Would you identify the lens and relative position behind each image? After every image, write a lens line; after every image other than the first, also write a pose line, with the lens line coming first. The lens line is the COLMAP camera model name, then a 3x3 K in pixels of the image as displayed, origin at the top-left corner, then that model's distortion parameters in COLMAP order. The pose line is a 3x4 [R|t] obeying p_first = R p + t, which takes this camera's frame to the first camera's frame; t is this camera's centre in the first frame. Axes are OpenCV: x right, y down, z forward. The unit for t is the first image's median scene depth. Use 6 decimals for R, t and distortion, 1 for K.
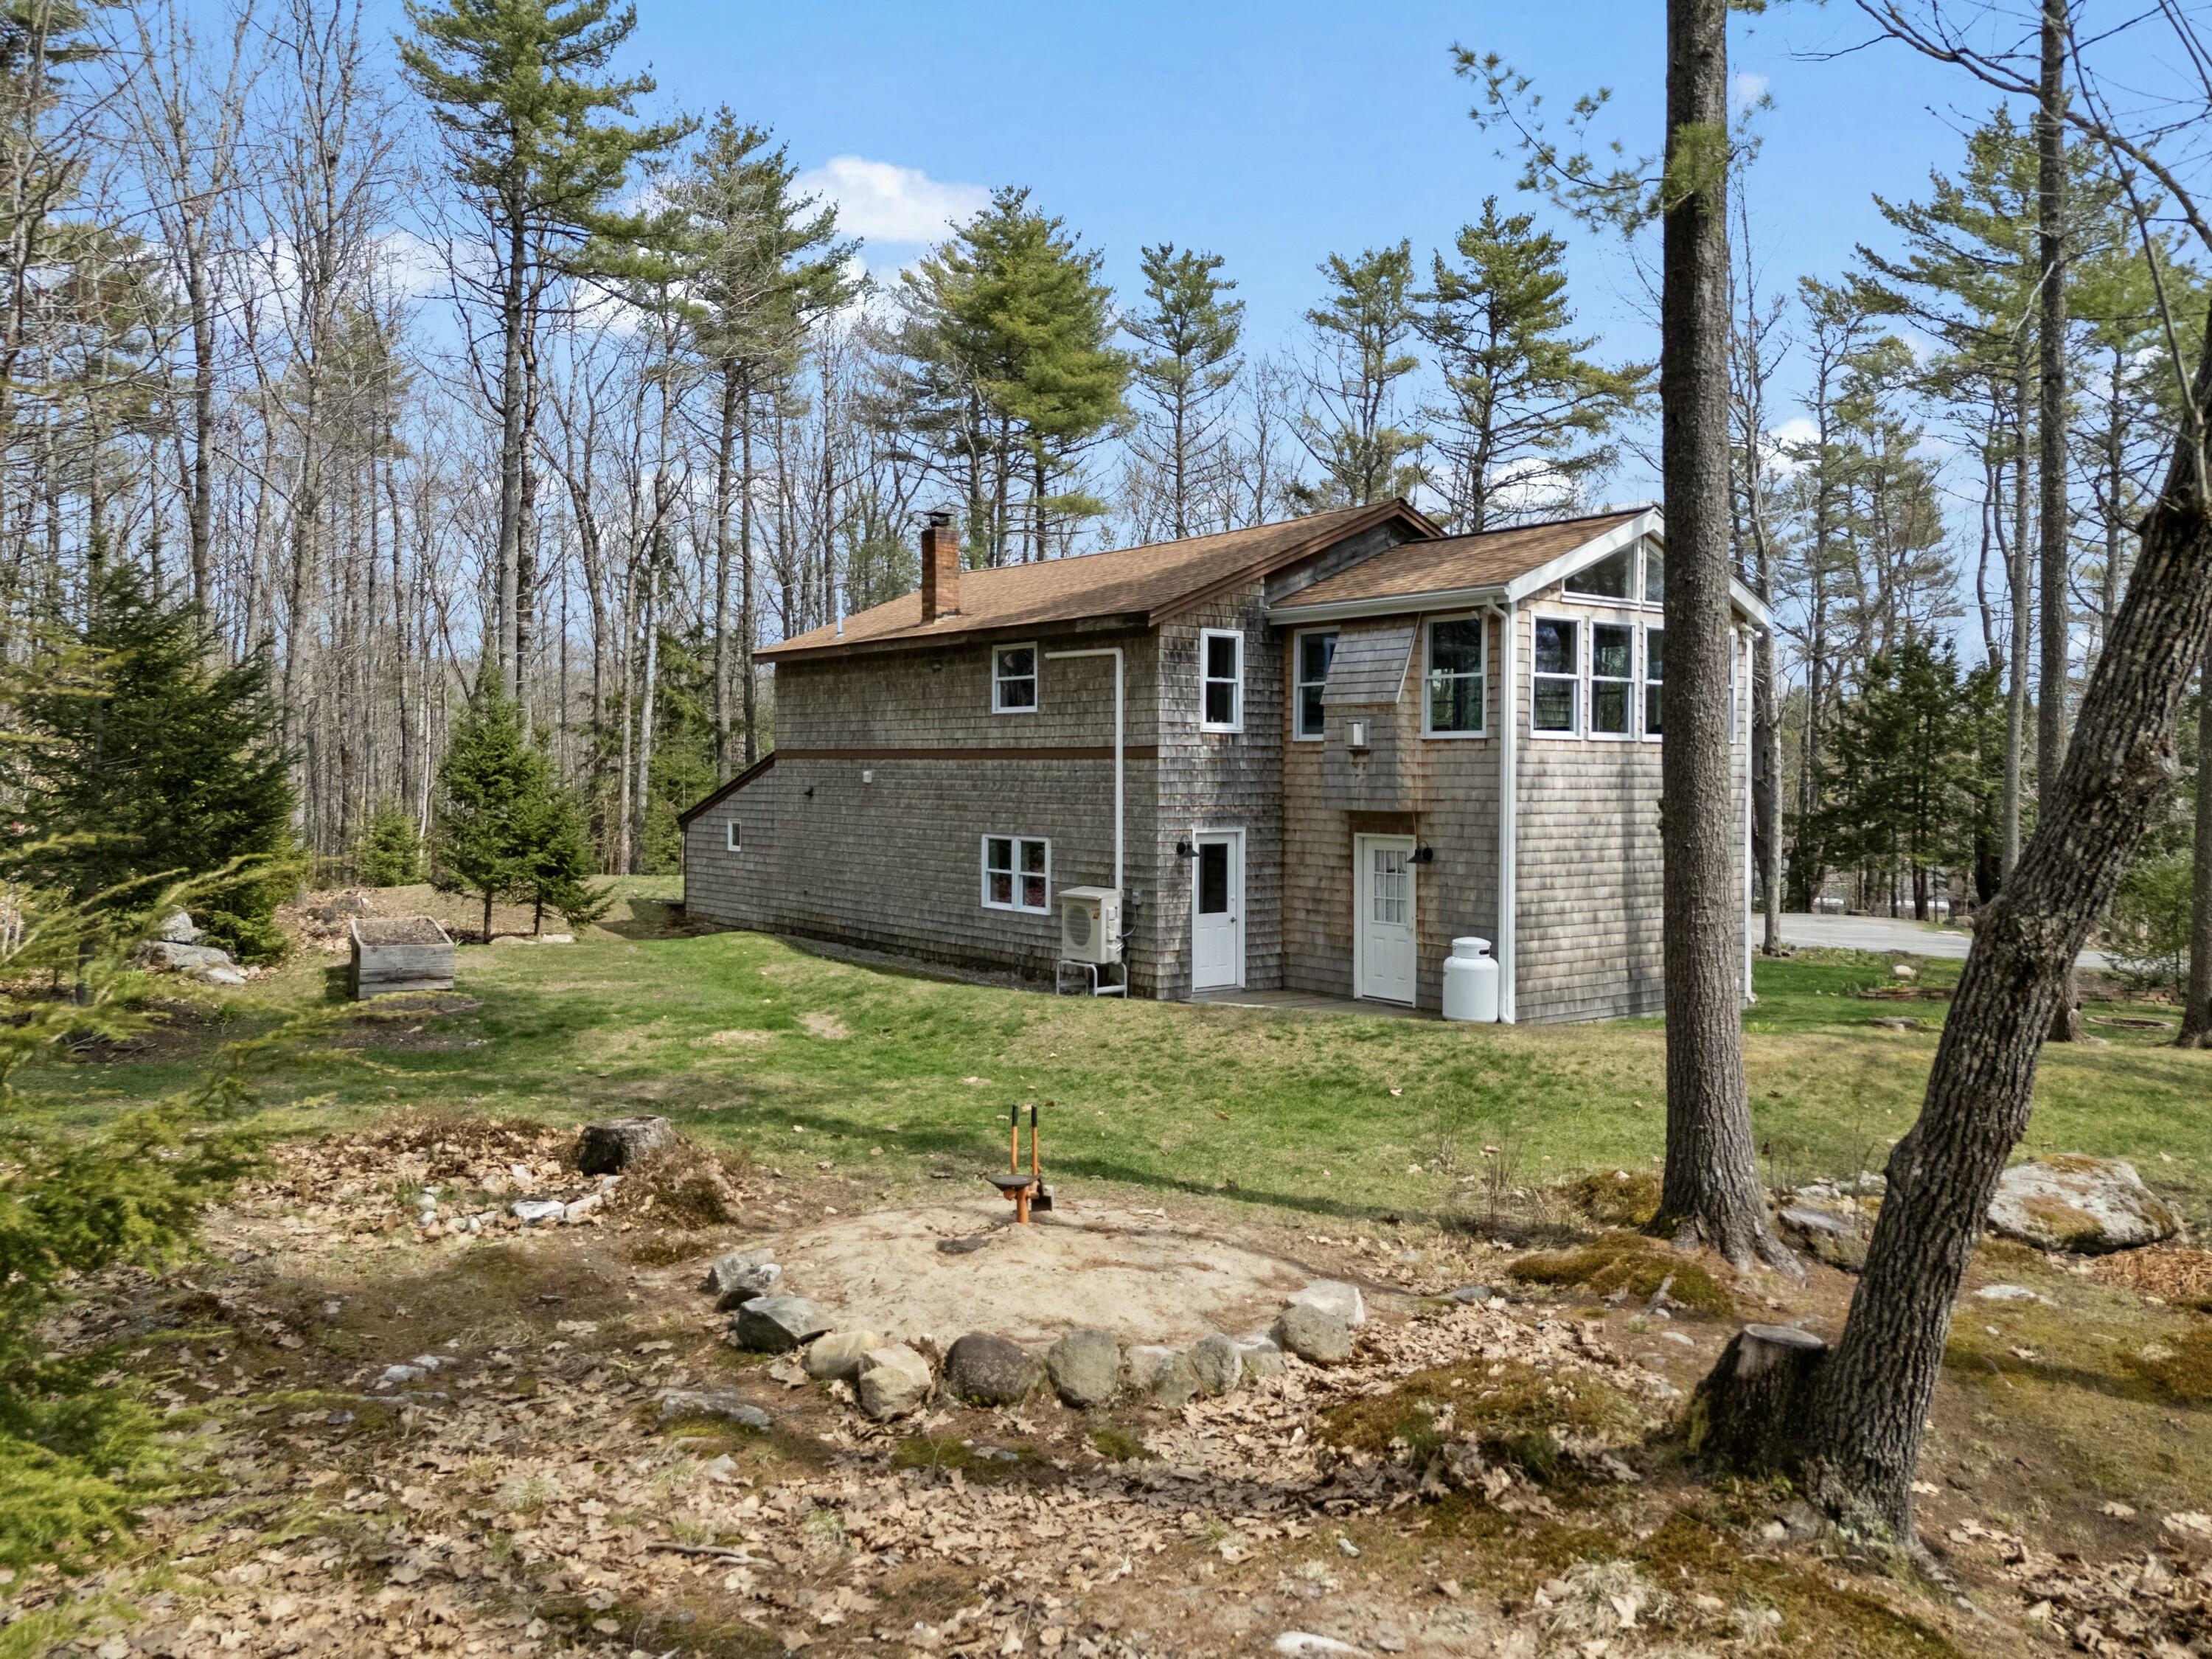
lens RADIAL K [[1614.8, 0, 1106.5], [0, 1614.8, 845.1], [0, 0, 1]] dist [0.133581, -0.201542]
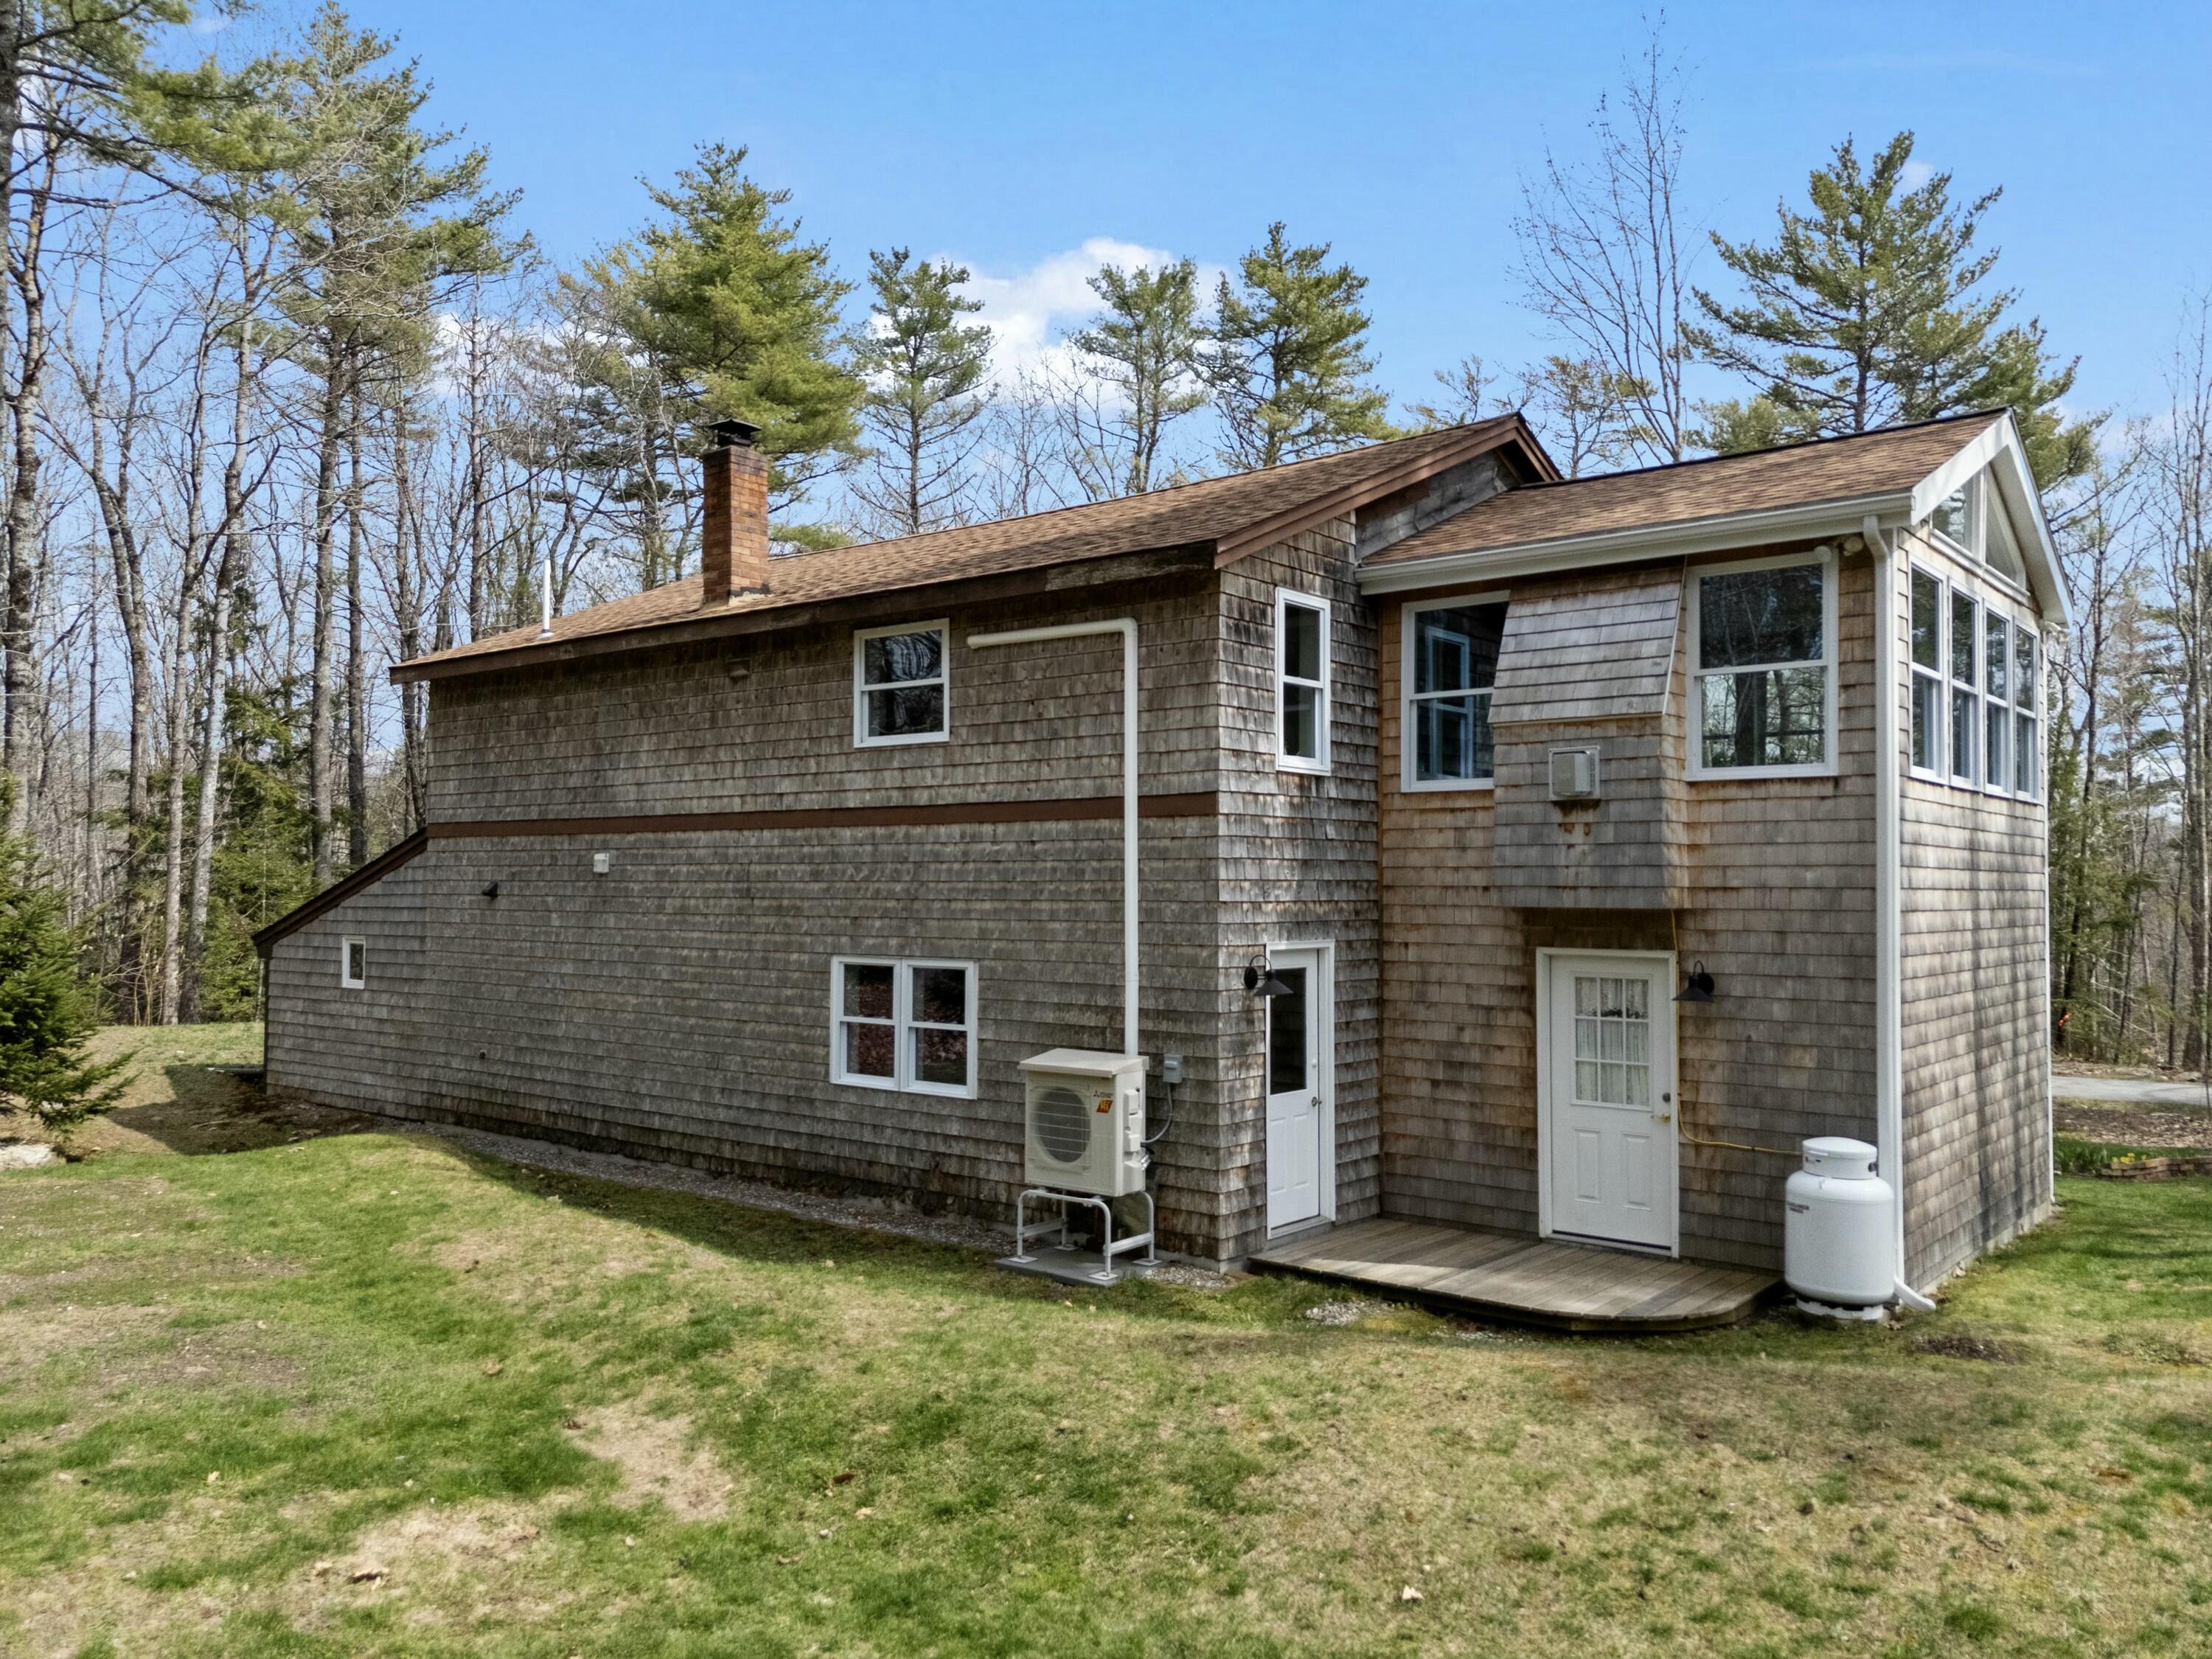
lens RADIAL K [[1607.7, 0, 1104.7], [0, 1607.7, 887.1], [0, 0, 1]] dist [0.041245, -0.001720]
pose [[0.974777, -0.002980, 0.223161, -0.088371], [0.013046, 0.998962, -0.043645, -0.004193], [-0.222800, 0.045456, 0.973804, 0.334645]]
